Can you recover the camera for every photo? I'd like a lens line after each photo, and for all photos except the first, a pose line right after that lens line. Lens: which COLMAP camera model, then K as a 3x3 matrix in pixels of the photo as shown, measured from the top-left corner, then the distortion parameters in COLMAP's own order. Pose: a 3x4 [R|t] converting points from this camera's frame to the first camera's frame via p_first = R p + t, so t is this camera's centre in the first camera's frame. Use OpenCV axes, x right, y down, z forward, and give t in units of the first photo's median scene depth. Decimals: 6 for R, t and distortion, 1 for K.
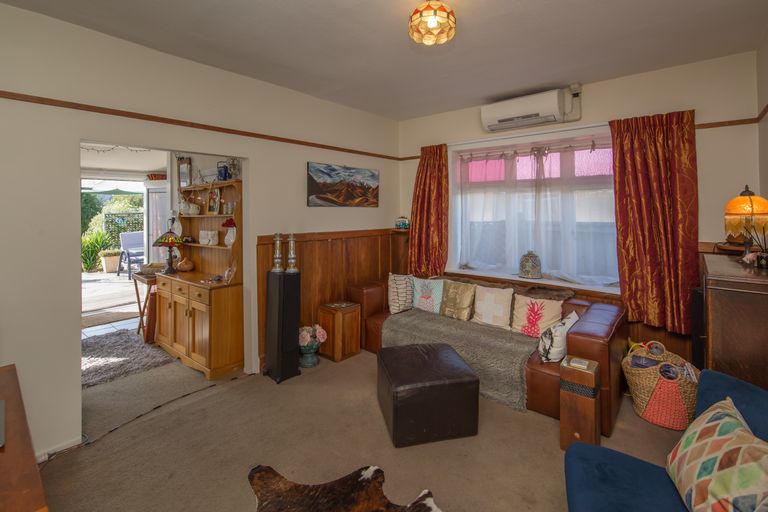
lens RADIAL K [[344.3, 0, 395.3], [0, 344.3, 255.7], [0, 0, 1]] dist [-0.000690, -0.000042]
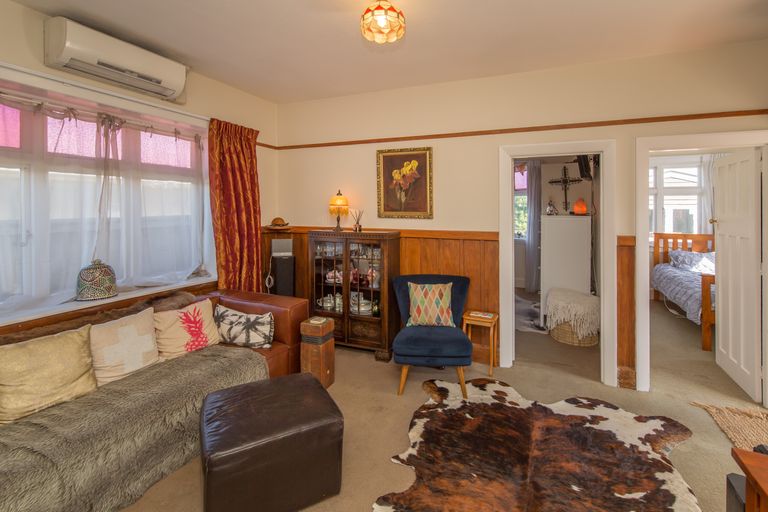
lens RADIAL K [[344.3, 0, 395.3], [0, 344.3, 255.7], [0, 0, 1]] dist [-0.000690, -0.000042]
pose [[-0.282876, -0.133519, 0.949818, -0.563909], [0.125724, 0.976558, 0.174721, -0.087522], [-0.950881, 0.168839, -0.259458, 0.767186]]
